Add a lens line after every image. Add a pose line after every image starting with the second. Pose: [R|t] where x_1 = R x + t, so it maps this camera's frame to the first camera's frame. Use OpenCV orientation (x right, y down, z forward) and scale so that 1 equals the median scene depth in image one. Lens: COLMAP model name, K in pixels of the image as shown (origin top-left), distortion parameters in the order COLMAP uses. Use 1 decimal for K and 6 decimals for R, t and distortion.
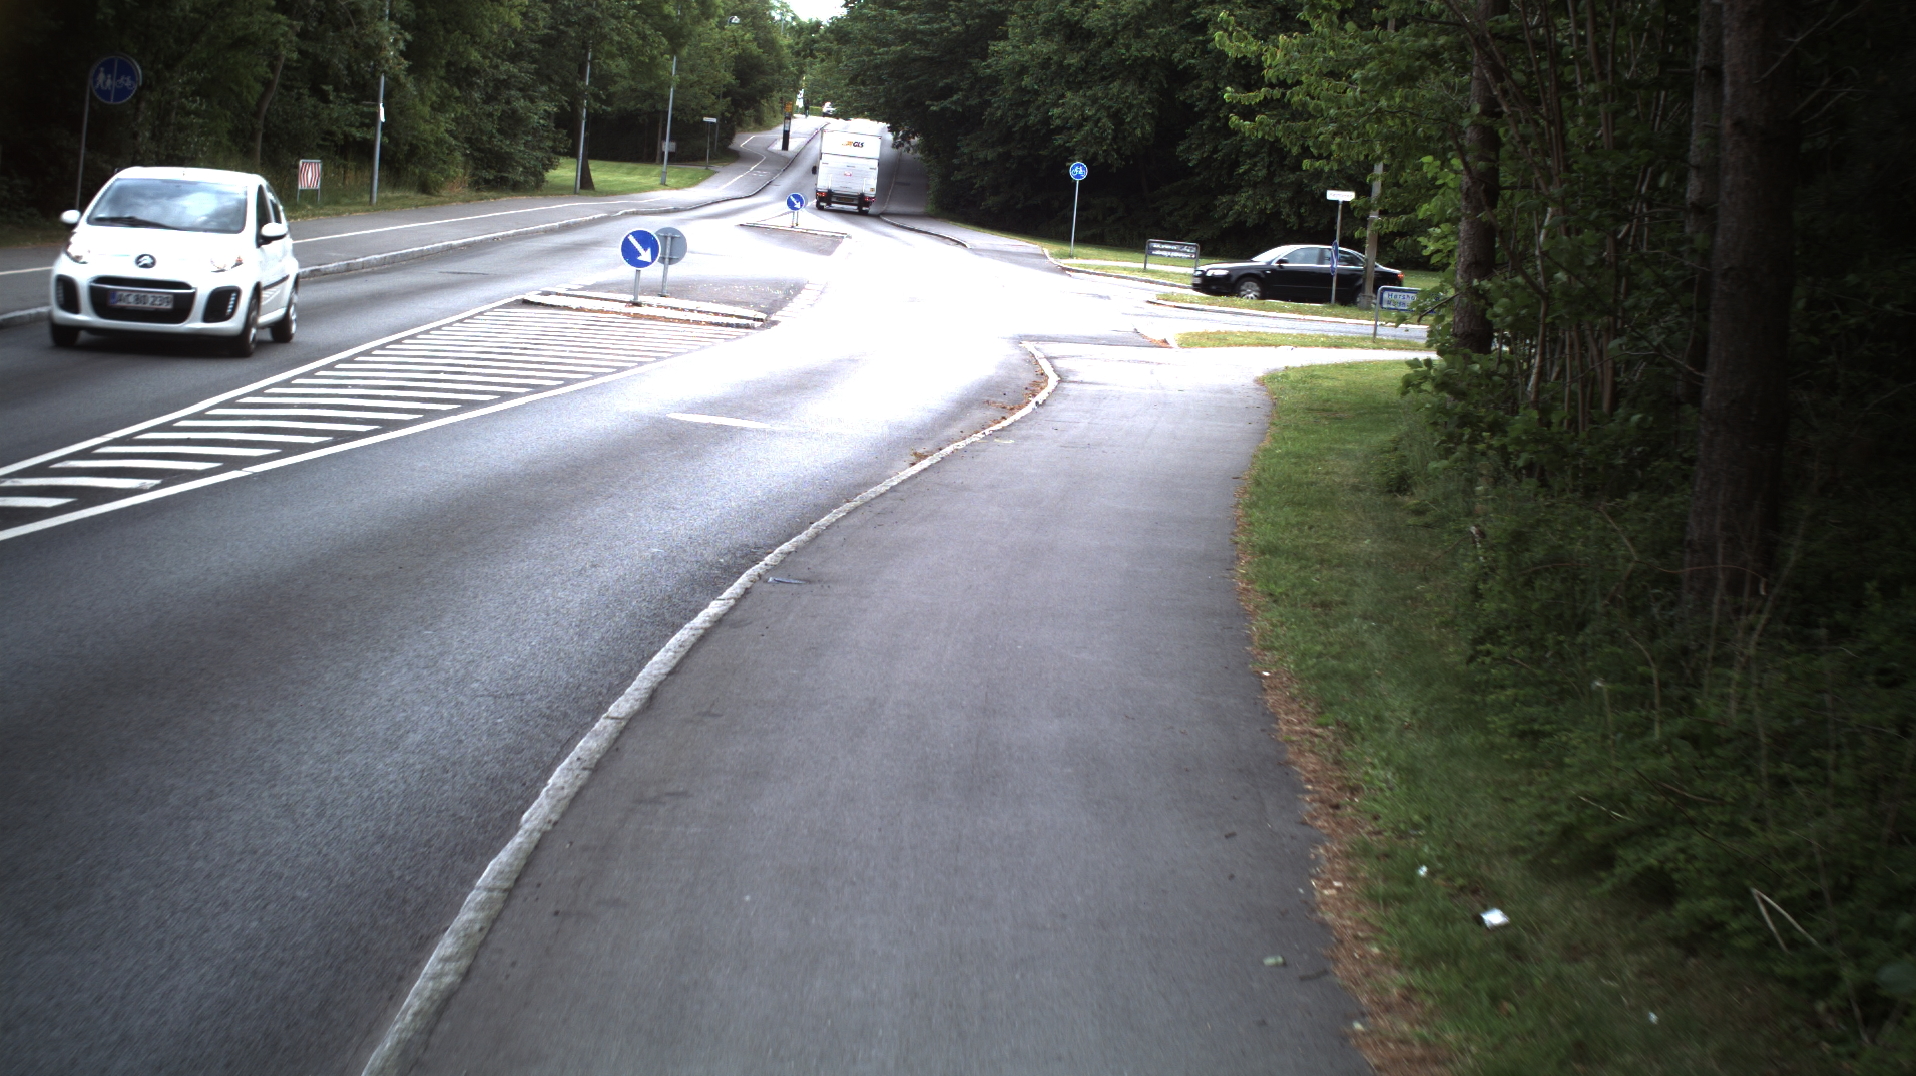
lens RADIAL K [[3365.2, 0, 958.0], [0, 3365.2, 538.0], [0, 0, 1]] dist [-0.248222, 0.213332]
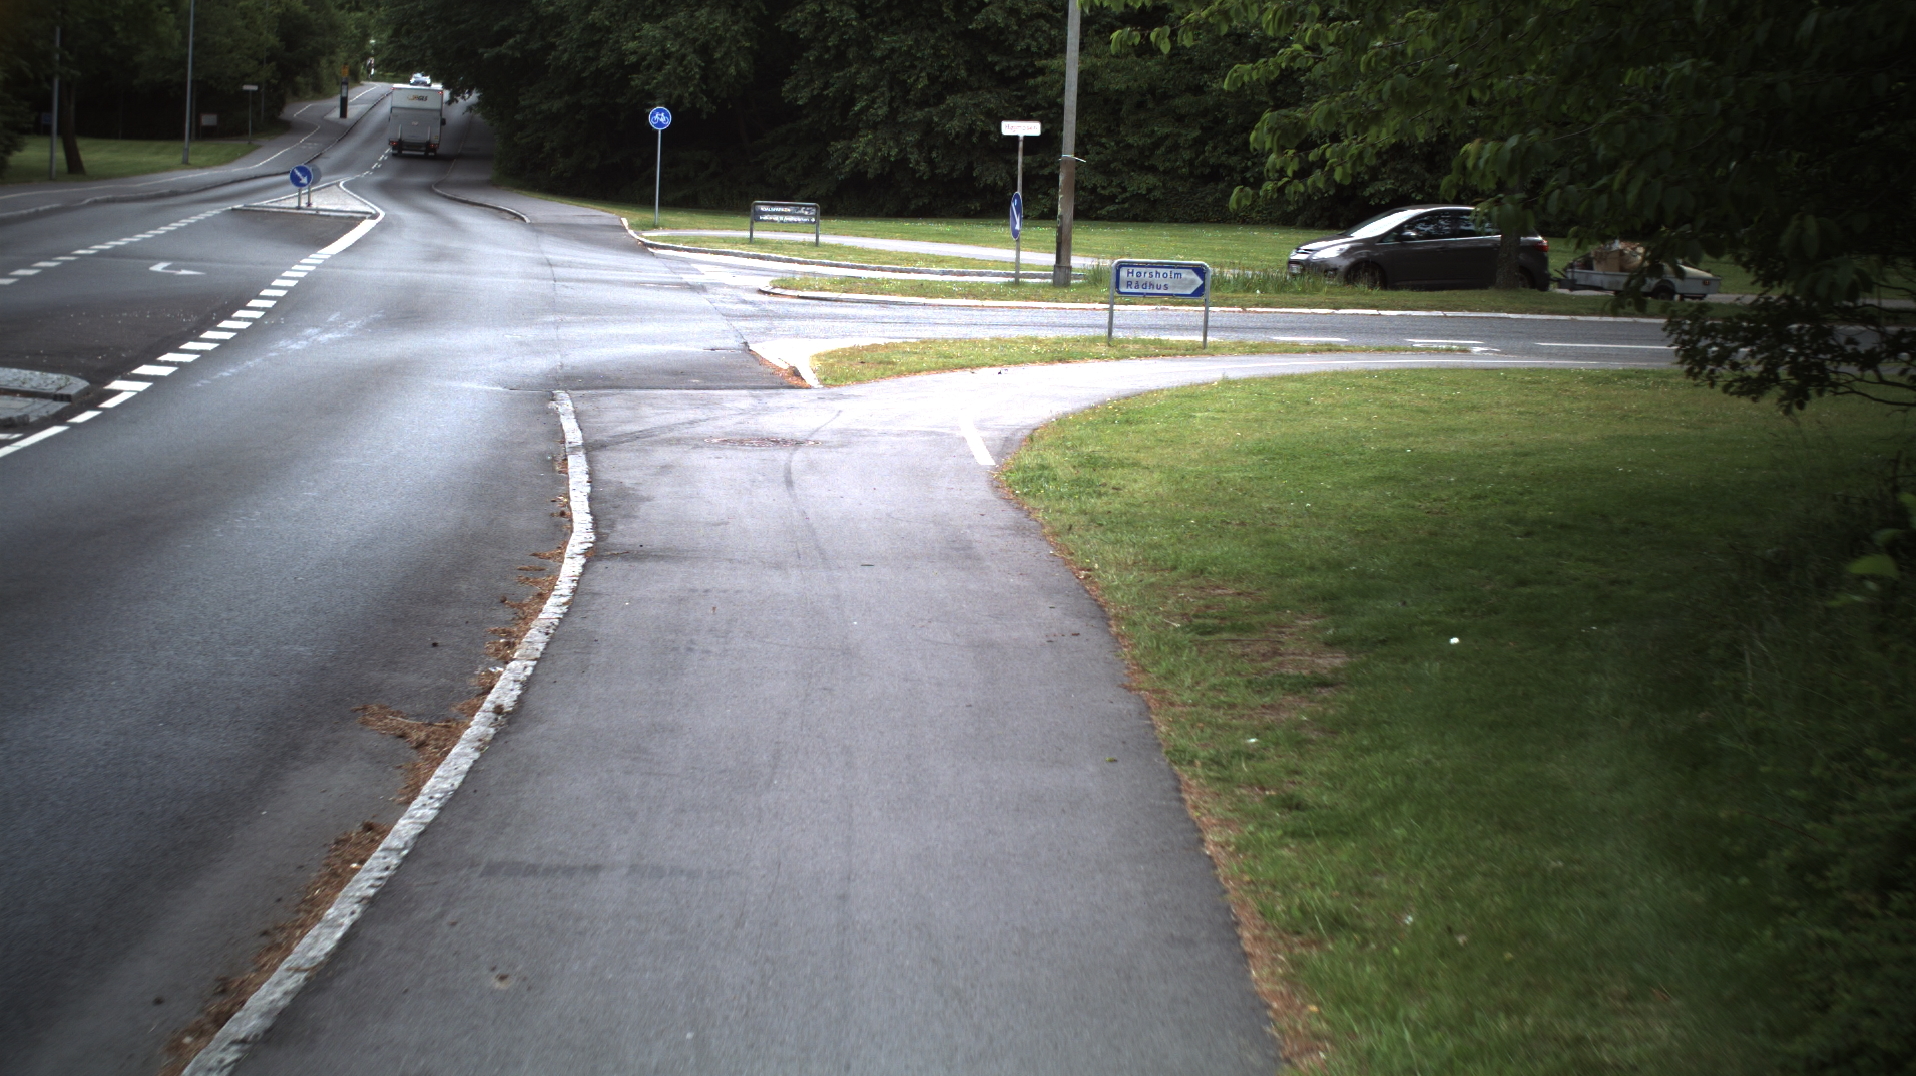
lens RADIAL K [[3365.2, 0, 958.0], [0, 3365.2, 538.0], [0, 0, 1]] dist [-0.248222, 0.213332]
pose [[0.991906, -0.057264, 0.113328, 0.011766], [0.055729, 0.998307, 0.016672, -0.022173], [-0.114091, -0.010221, 0.993418, 0.231022]]
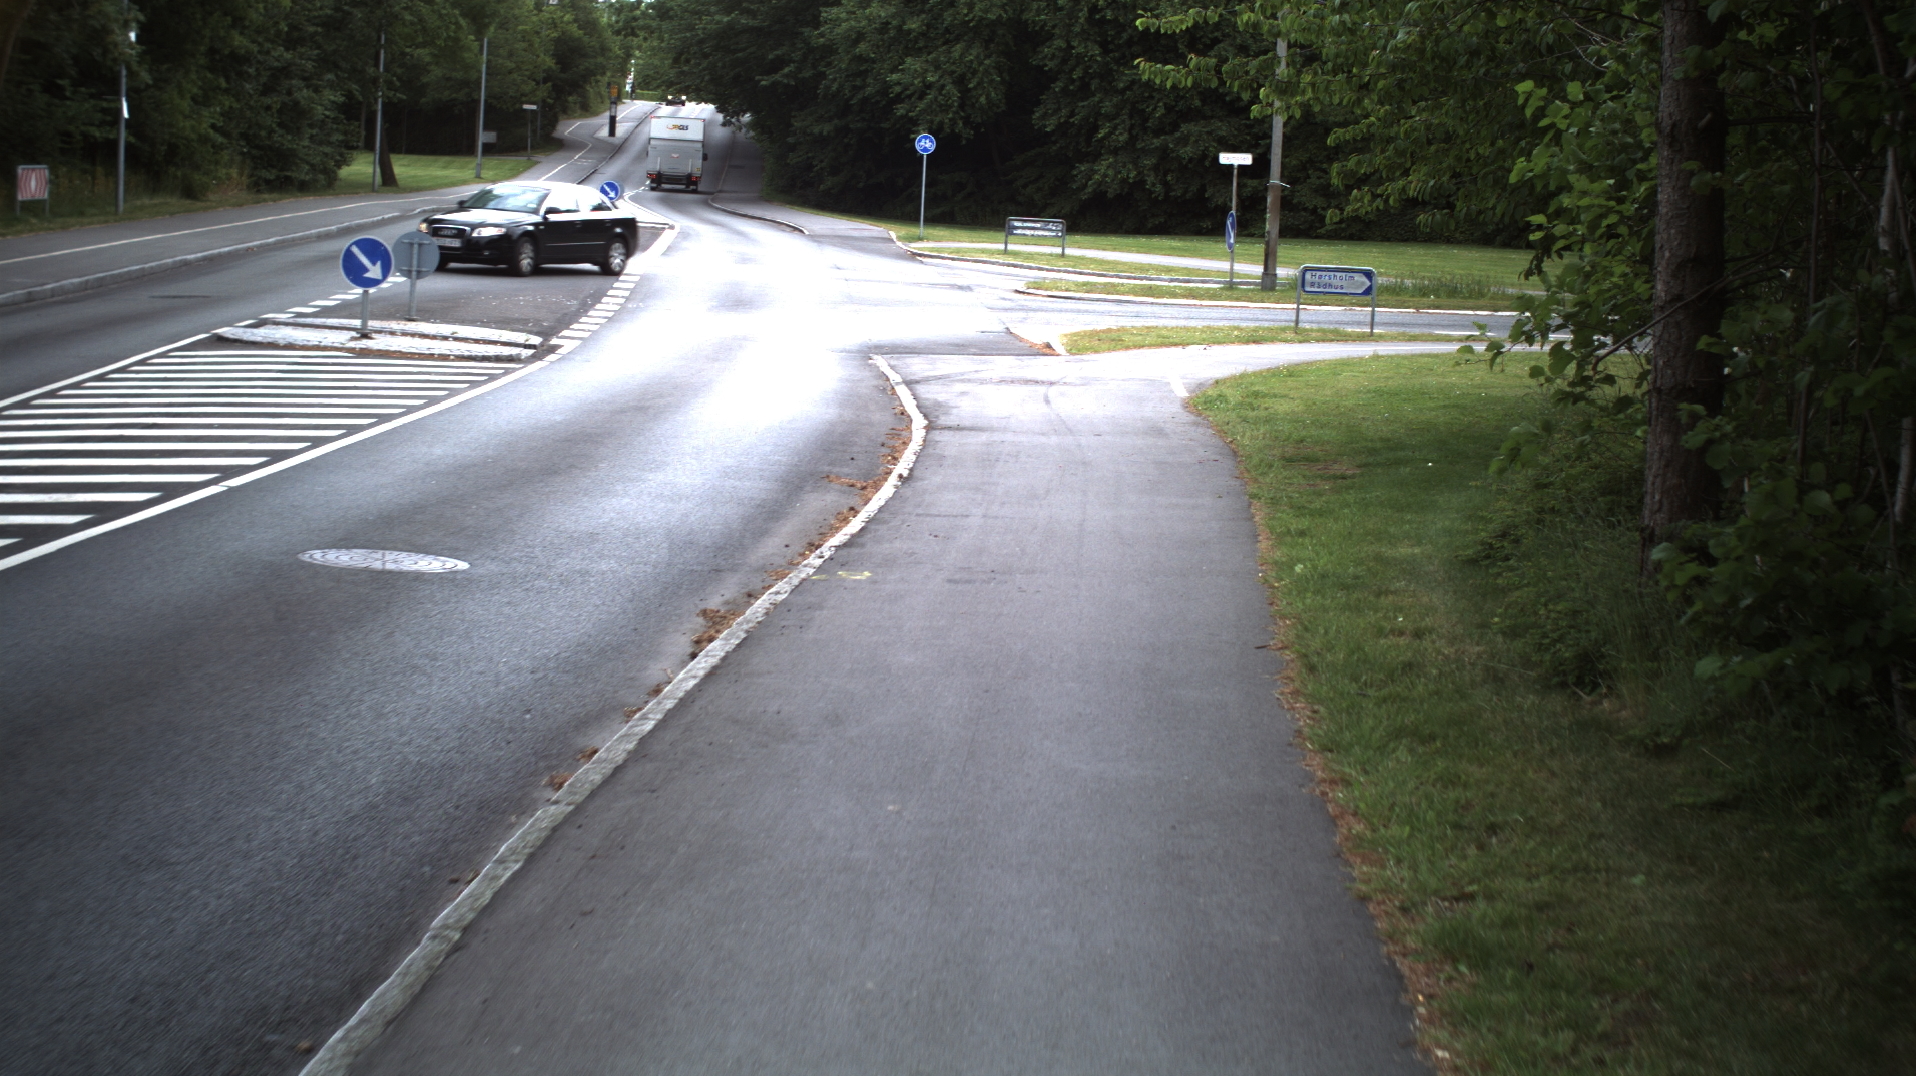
lens RADIAL K [[3365.2, 0, 958.0], [0, 3365.2, 538.0], [0, 0, 1]] dist [-0.248222, 0.213332]
pose [[0.998179, -0.042452, 0.042843, 0.001966], [0.042174, 0.999083, 0.007374, -0.011569], [-0.043117, -0.005554, 0.999055, 0.115635]]
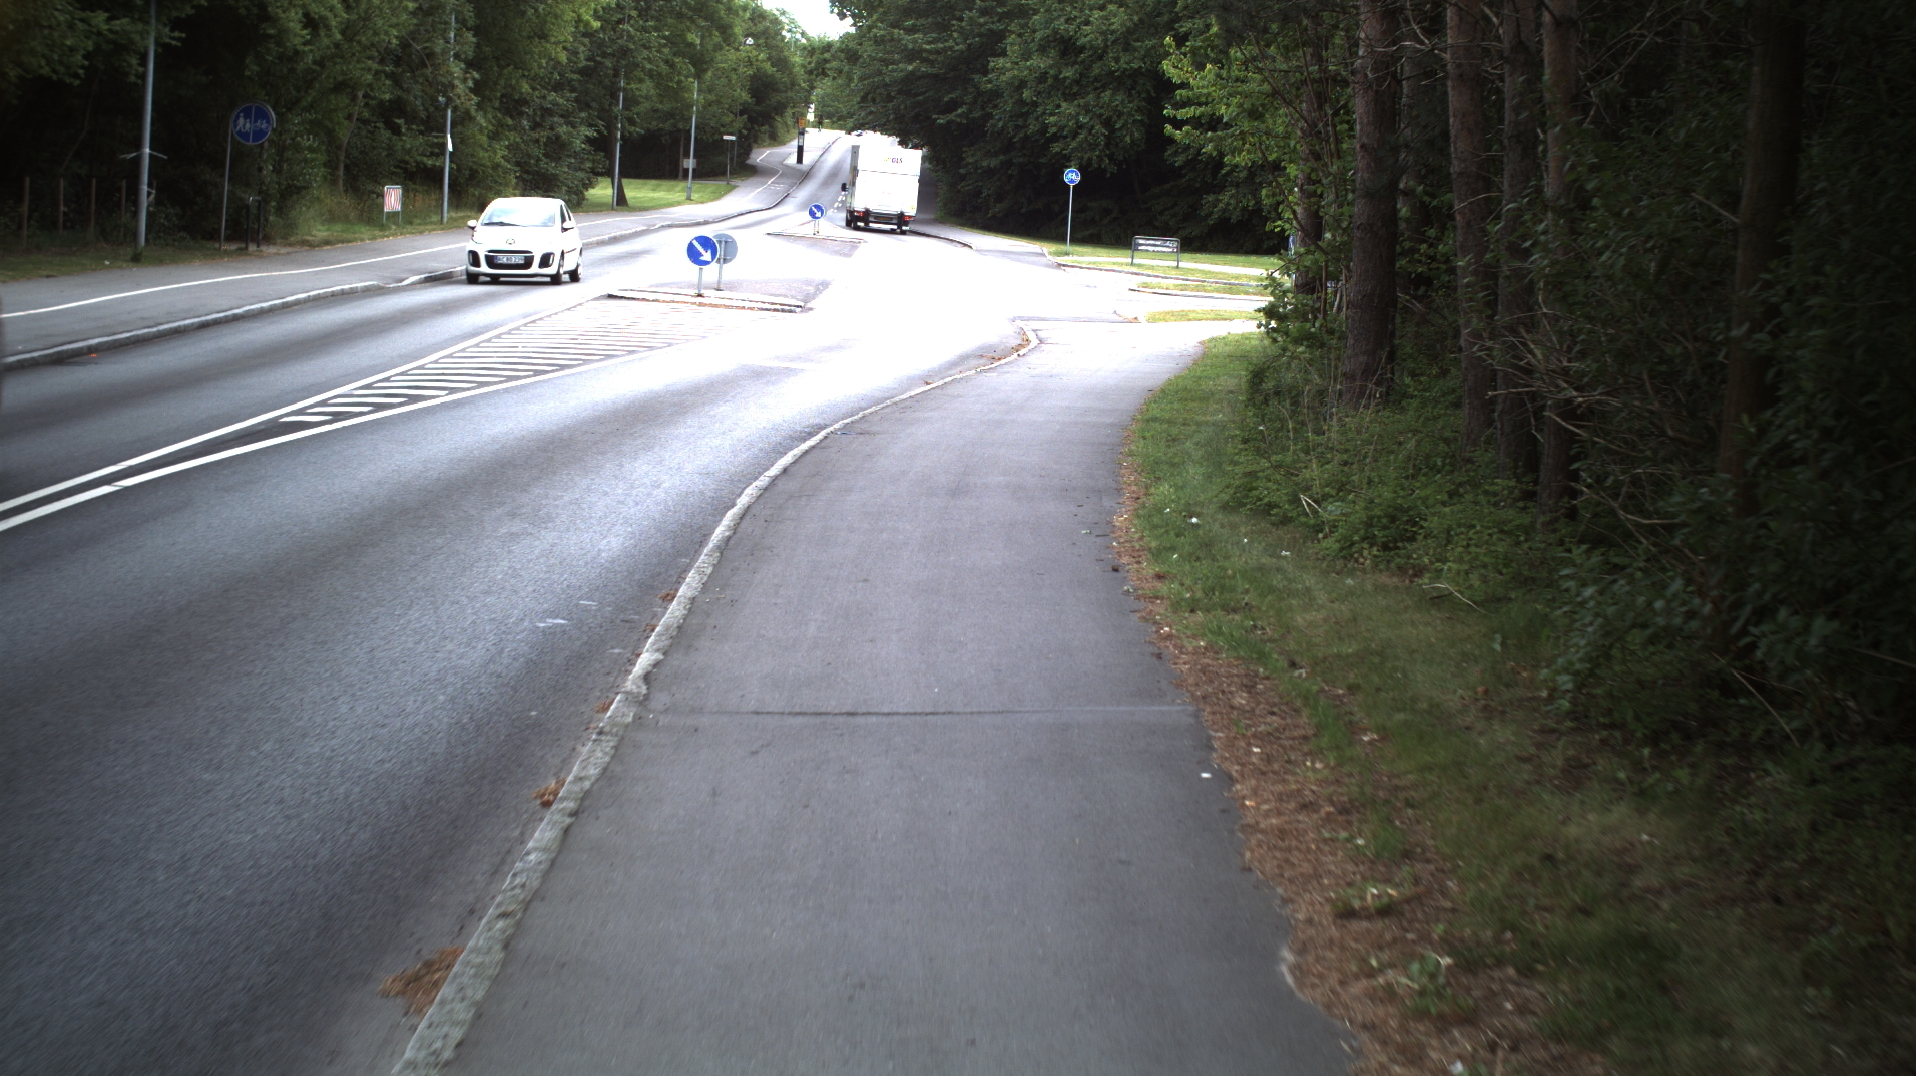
lens RADIAL K [[3365.2, 0, 958.0], [0, 3365.2, 538.0], [0, 0, 1]] dist [-0.248222, 0.213332]
pose [[0.999602, -0.027561, -0.006011, 0.002033], [0.027548, 0.999618, -0.002303, 0.012268], [0.006072, 0.002136, 0.999979, -0.115793]]
